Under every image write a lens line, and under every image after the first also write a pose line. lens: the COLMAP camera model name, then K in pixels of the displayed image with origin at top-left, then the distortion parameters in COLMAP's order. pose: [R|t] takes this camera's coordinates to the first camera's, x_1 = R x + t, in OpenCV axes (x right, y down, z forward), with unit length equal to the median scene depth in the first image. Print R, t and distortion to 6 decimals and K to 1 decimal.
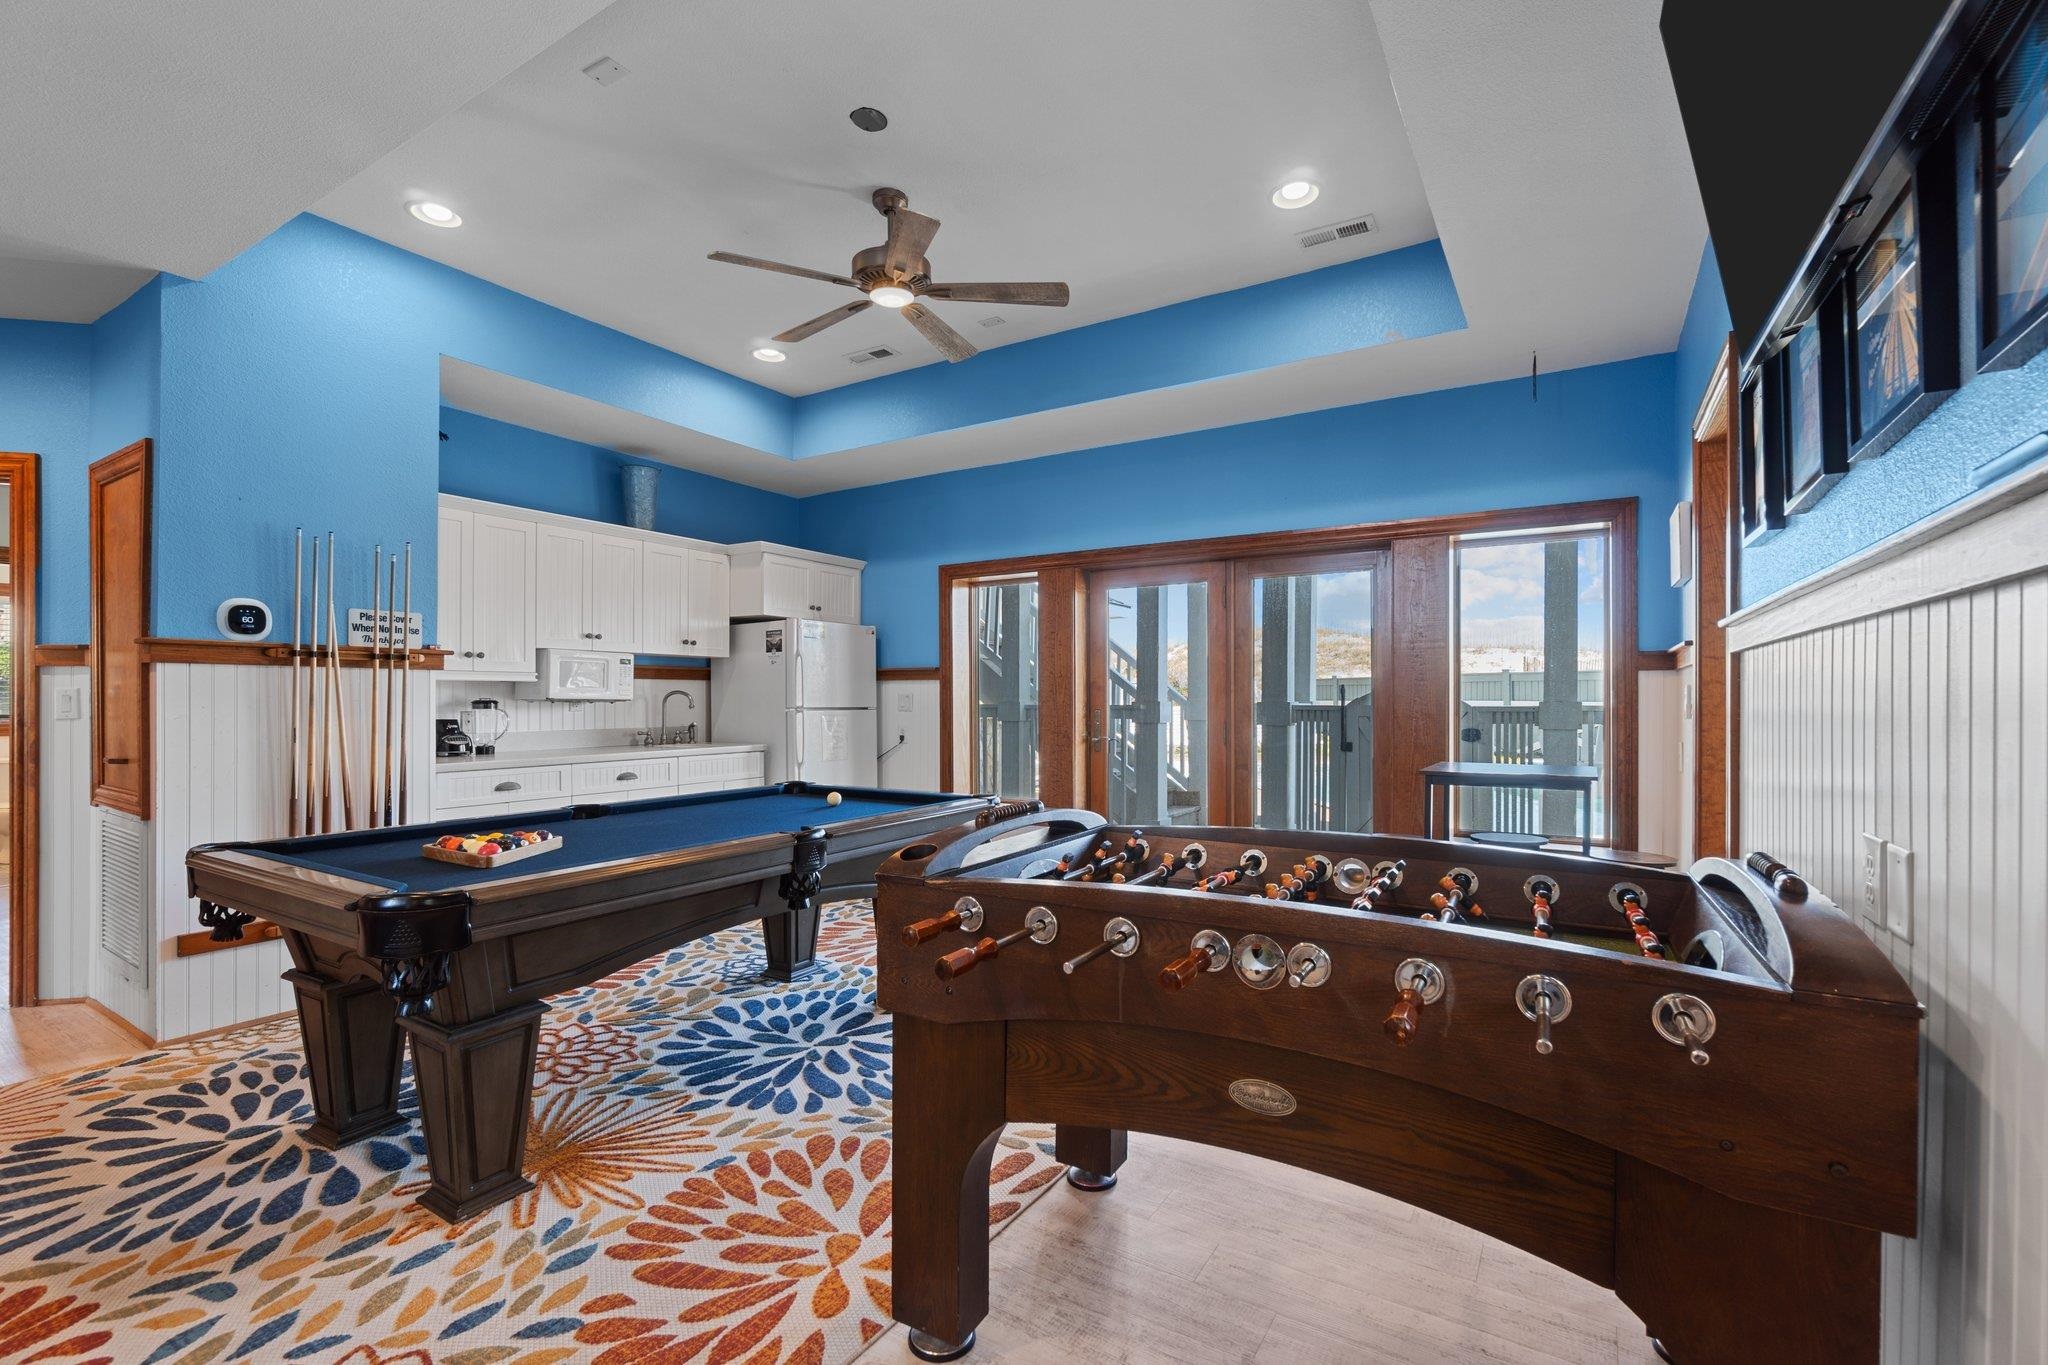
lens RADIAL K [[885.6, 0, 1022.0], [0, 885.6, 699.2], [0, 0, 1]] dist [-0.001050, 0.000798]
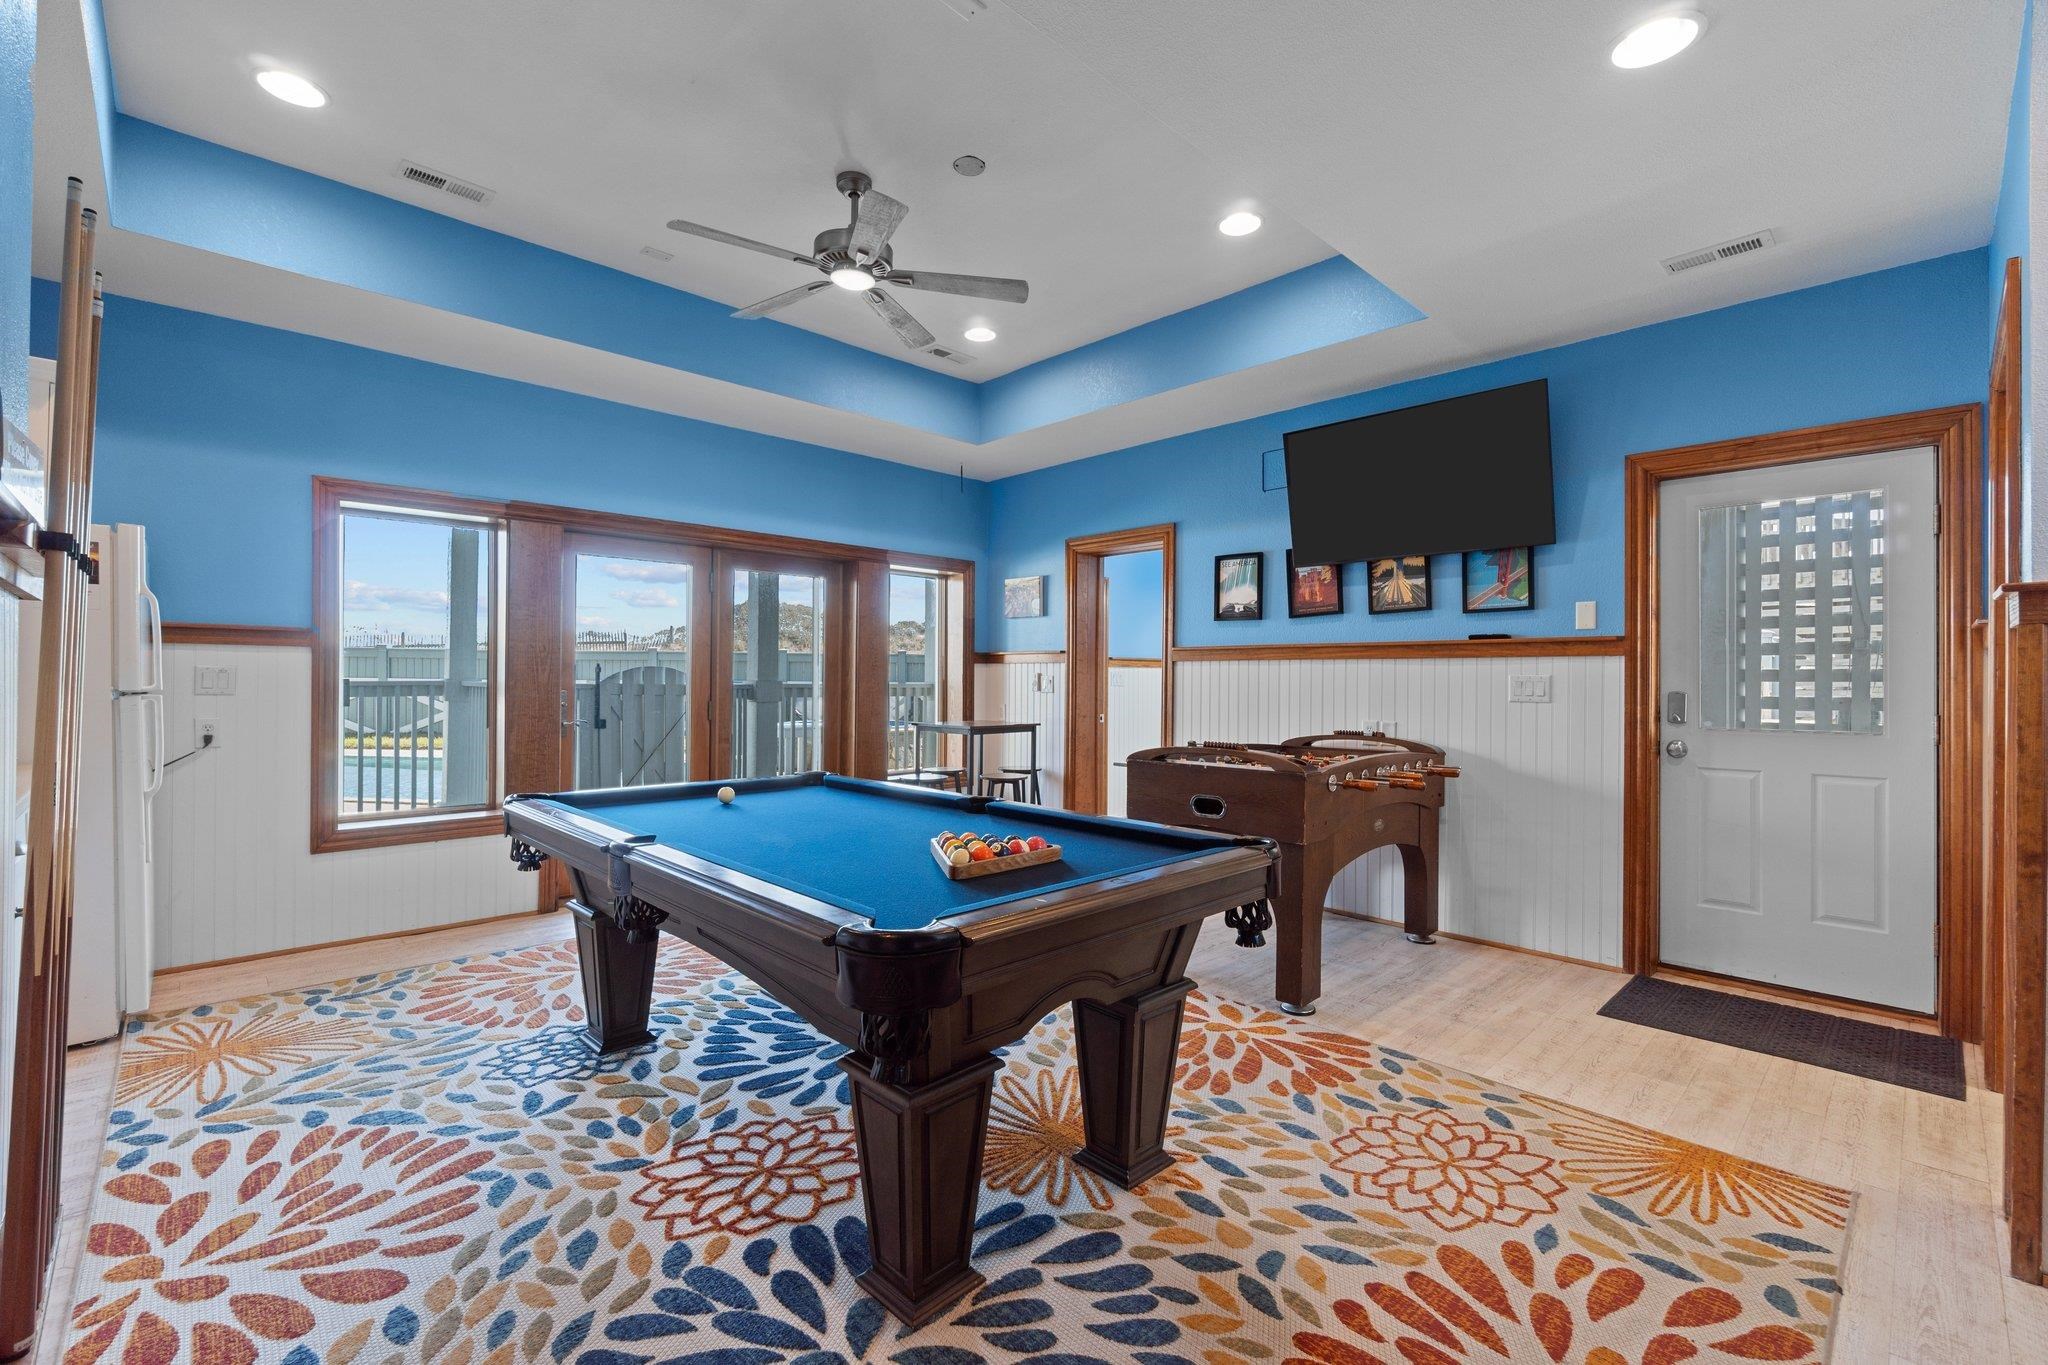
lens RADIAL K [[889.6, 0, 1024.2], [0, 889.6, 679.5], [0, 0, 1]] dist [-0.001280, -0.000018]
pose [[0.234303, 0.002740, 0.972160, -1.076695], [-0.007845, 0.999969, -0.000928, -0.001305], [-0.972132, -0.007409, 0.234317, 0.567146]]
